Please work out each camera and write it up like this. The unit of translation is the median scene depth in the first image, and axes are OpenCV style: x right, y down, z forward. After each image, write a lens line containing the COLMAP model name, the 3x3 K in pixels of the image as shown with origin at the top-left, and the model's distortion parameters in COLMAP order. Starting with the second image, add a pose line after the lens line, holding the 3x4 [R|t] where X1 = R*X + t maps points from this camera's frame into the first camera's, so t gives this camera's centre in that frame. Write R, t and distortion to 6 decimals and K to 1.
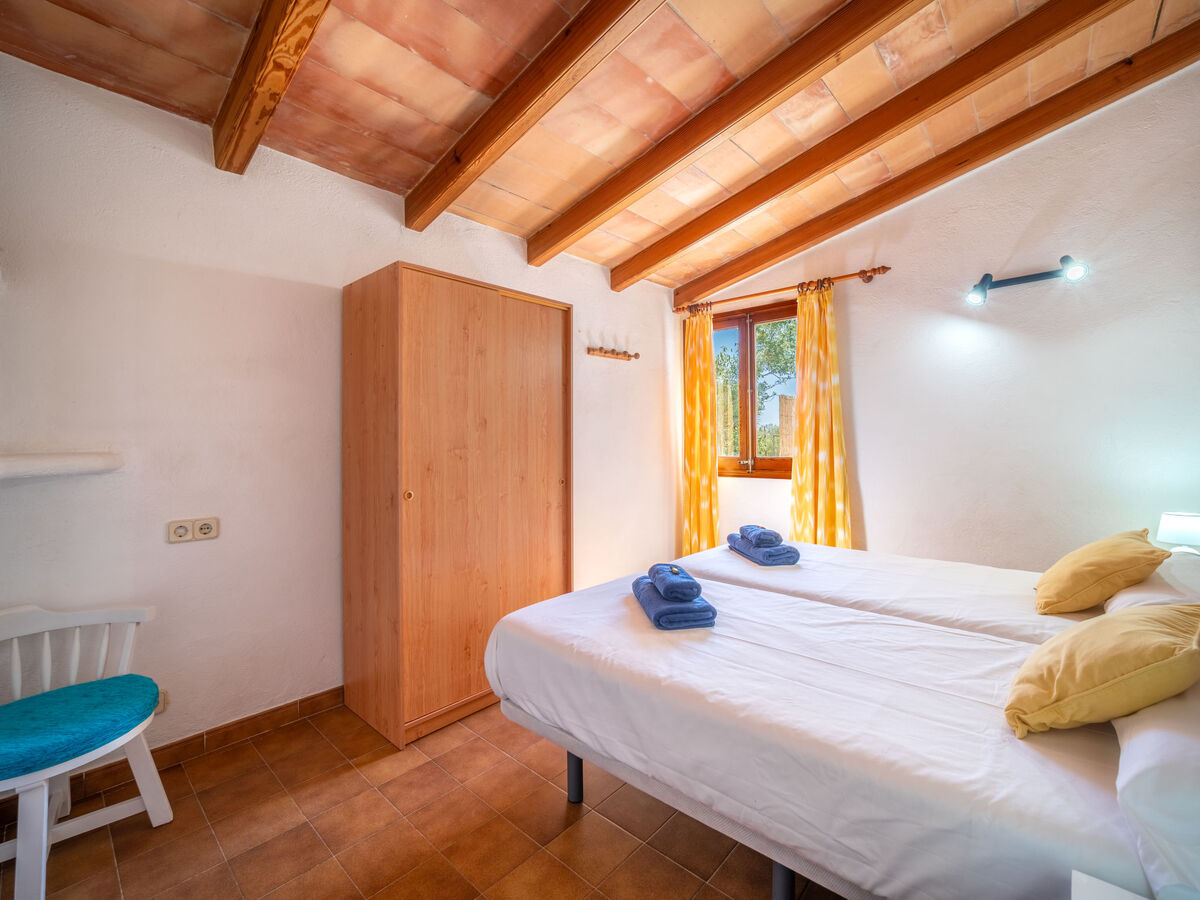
lens RADIAL K [[594.2, 0, 584.0], [0, 594.2, 448.3], [0, 0, 1]] dist [0.004306, 0.000959]
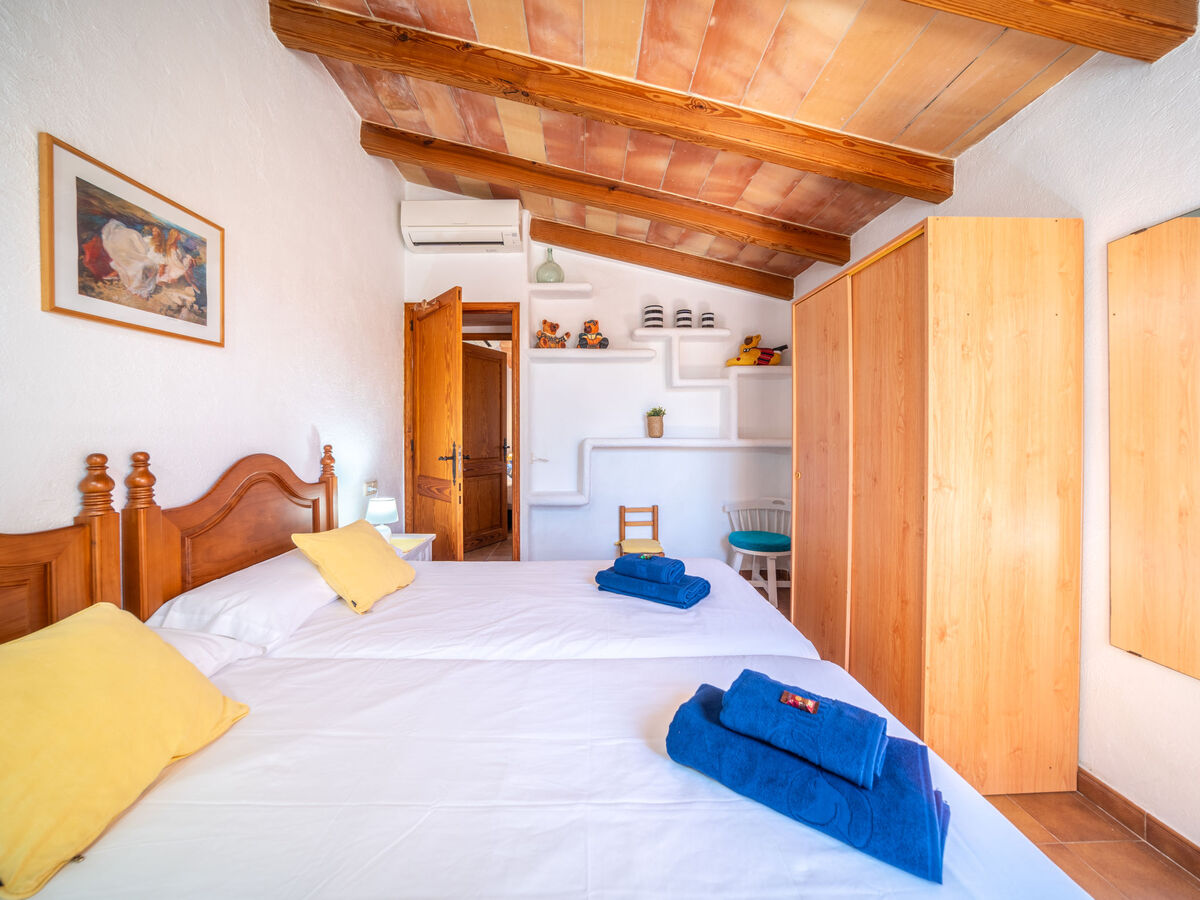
lens RADIAL K [[475.1, 0, 596.0], [0, 475.1, 443.1], [0, 0, 1]] dist [-0.015074, 0.000120]
pose [[-0.745539, 0.022164, -0.666093, 0.625926], [0.001952, 0.999515, 0.031074, -0.022504], [0.666459, 0.021866, -0.745221, 1.249375]]
